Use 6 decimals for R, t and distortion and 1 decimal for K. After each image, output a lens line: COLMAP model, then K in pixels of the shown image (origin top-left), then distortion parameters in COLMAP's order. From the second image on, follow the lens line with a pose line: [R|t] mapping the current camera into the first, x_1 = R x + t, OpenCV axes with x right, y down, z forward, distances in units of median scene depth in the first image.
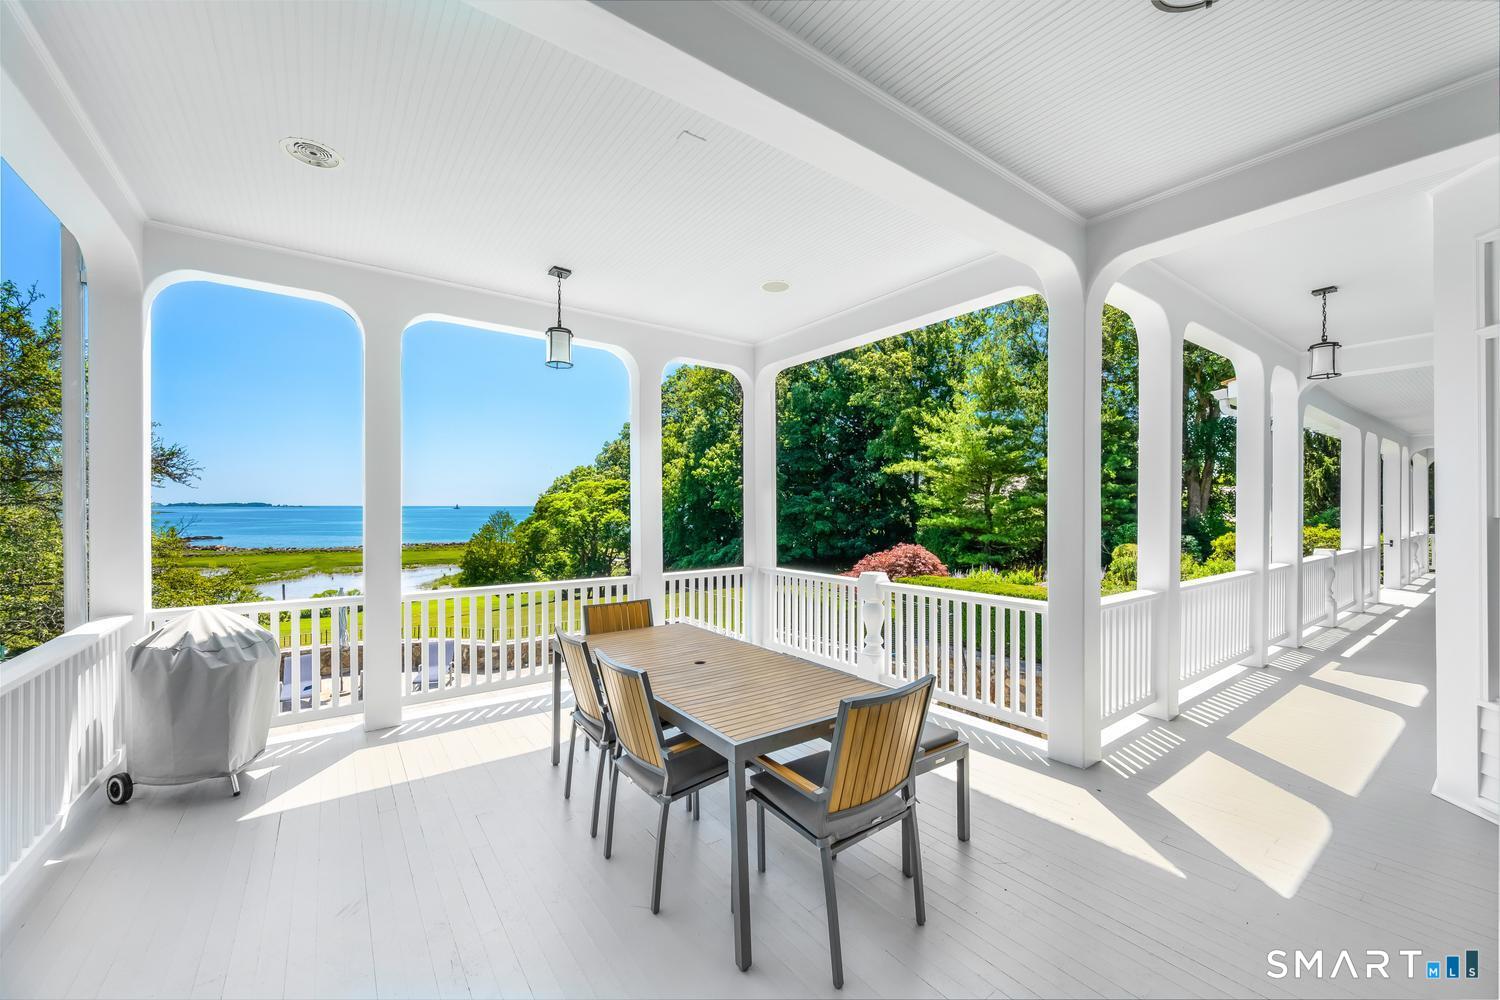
lens RADIAL K [[587.4, 0, 750.0], [0, 587.4, 500.0], [0, 0, 1]] dist [0.001039, -0.000018]
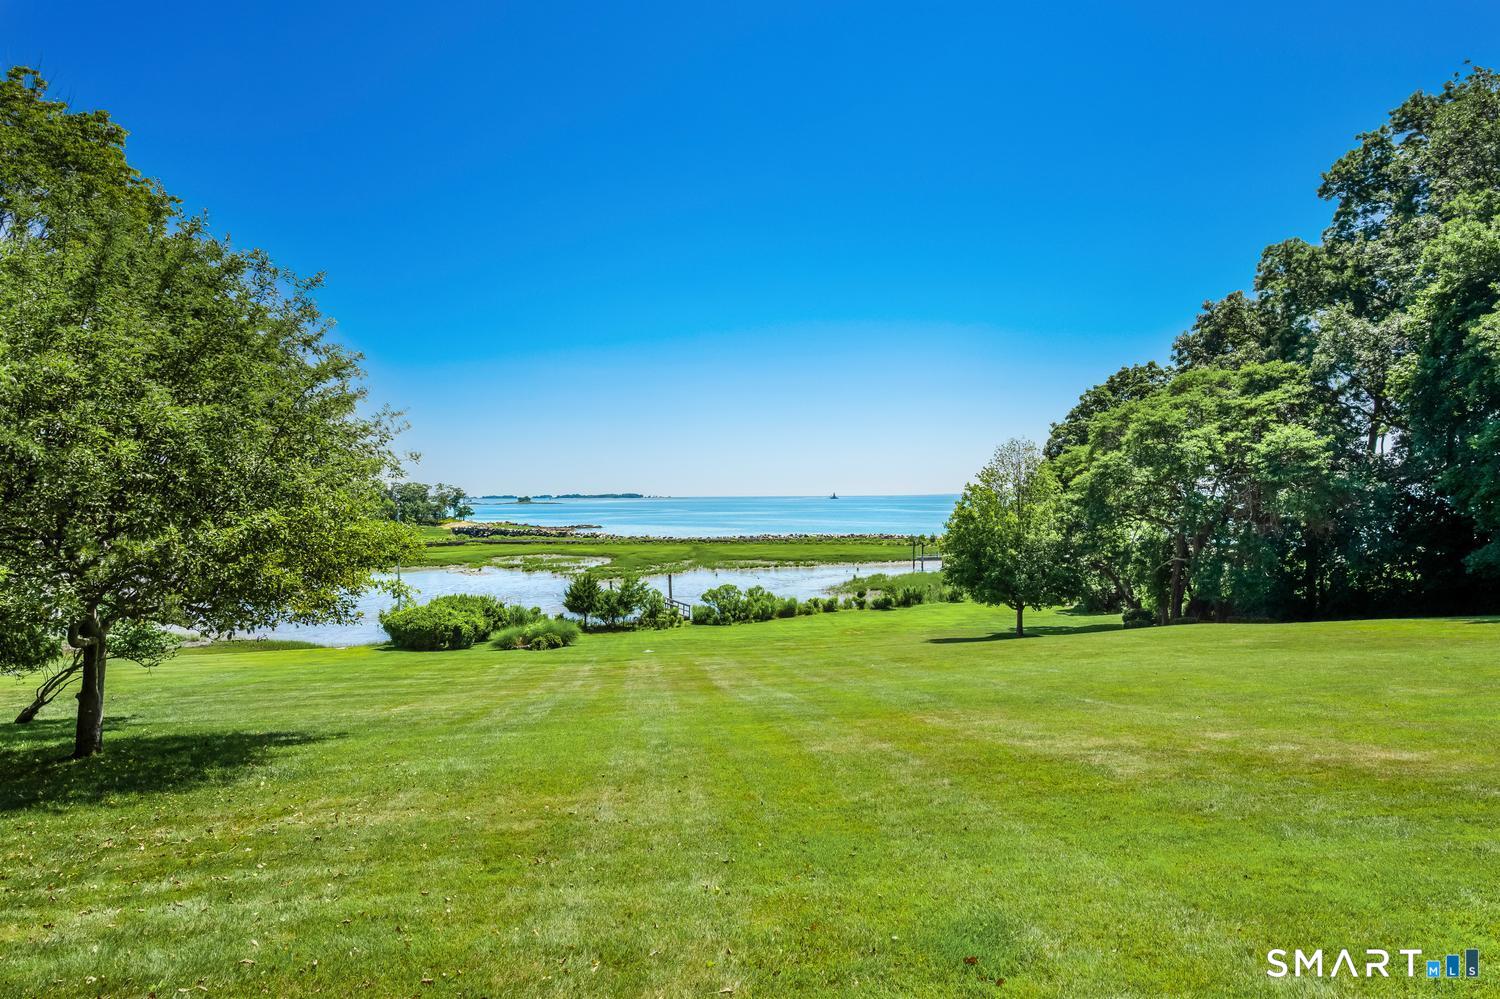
lens RADIAL K [[835.4, 0, 750.0], [0, 835.4, 499.5], [0, 0, 1]] dist [-0.005029, -0.000193]
pose [[0.850276, -0.009617, -0.526249, -0.248133], [0.016544, 0.999827, 0.008459, 0.062083], [0.526077, -0.015899, 0.850289, 0.271065]]
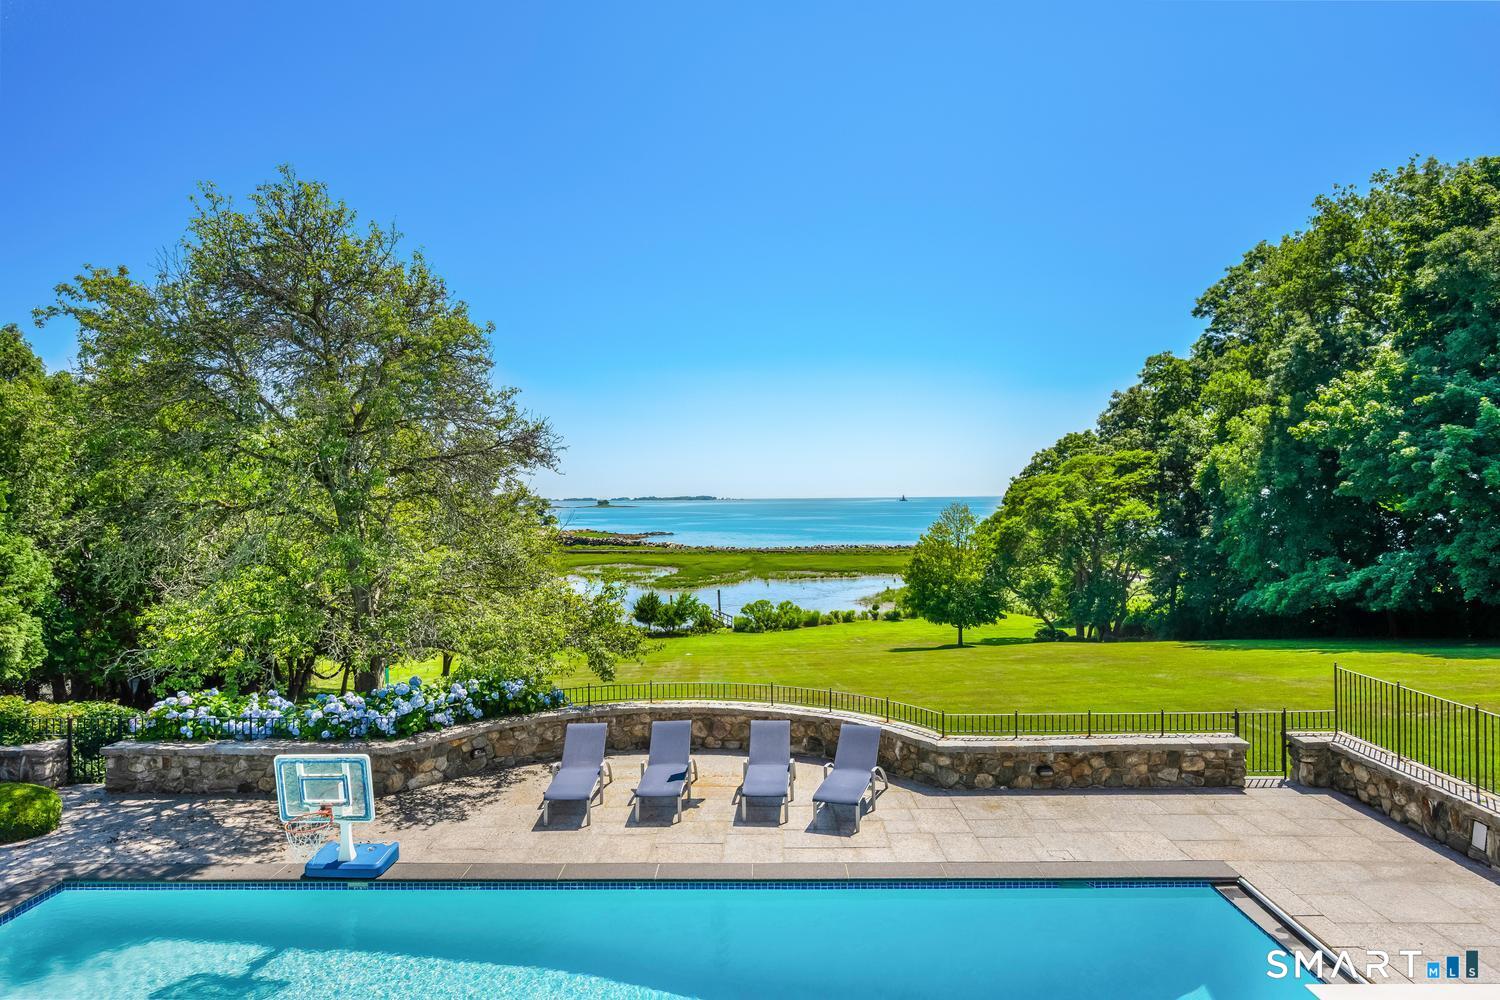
lens RADIAL K [[835.4, 0, 750.0], [0, 835.4, 500.0], [0, 0, 1]] dist [-0.005029, -0.000193]
pose [[0.799410, -0.009609, -0.600709, -0.027967], [0.019259, 0.999768, 0.009637, 0.000736], [0.600477, -0.019273, 0.799410, 0.068862]]
